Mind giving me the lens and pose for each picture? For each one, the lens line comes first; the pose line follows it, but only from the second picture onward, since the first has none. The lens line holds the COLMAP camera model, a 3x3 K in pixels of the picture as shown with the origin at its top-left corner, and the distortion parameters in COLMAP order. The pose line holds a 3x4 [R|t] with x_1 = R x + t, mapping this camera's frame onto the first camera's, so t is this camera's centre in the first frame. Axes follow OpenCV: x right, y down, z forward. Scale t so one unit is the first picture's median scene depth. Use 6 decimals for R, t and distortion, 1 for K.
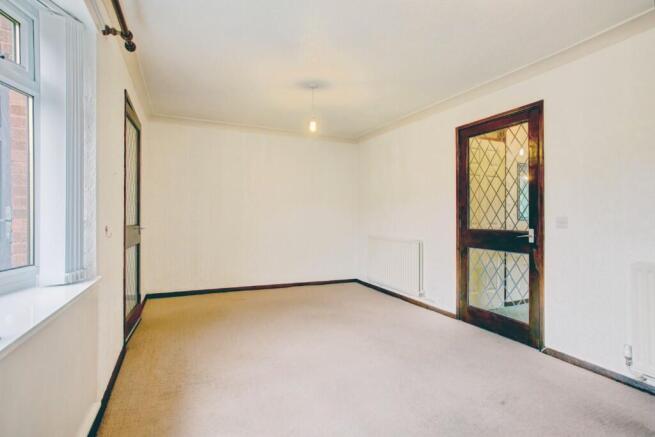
lens RADIAL K [[321.2, 0, 327.5], [0, 321.2, 218.5], [0, 0, 1]] dist [0.000158, 0.000032]
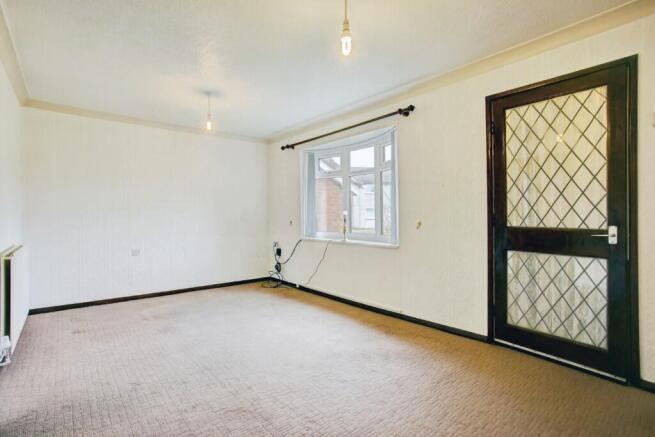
lens RADIAL K [[321.2, 0, 327.5], [0, 321.2, 218.5], [0, 0, 1]] dist [0.000158, 0.000032]
pose [[0.972791, -0.014425, 0.231233, -0.169864], [0.011977, 0.999856, 0.011987, -0.001852], [-0.231373, -0.008892, 0.972824, 0.353905]]
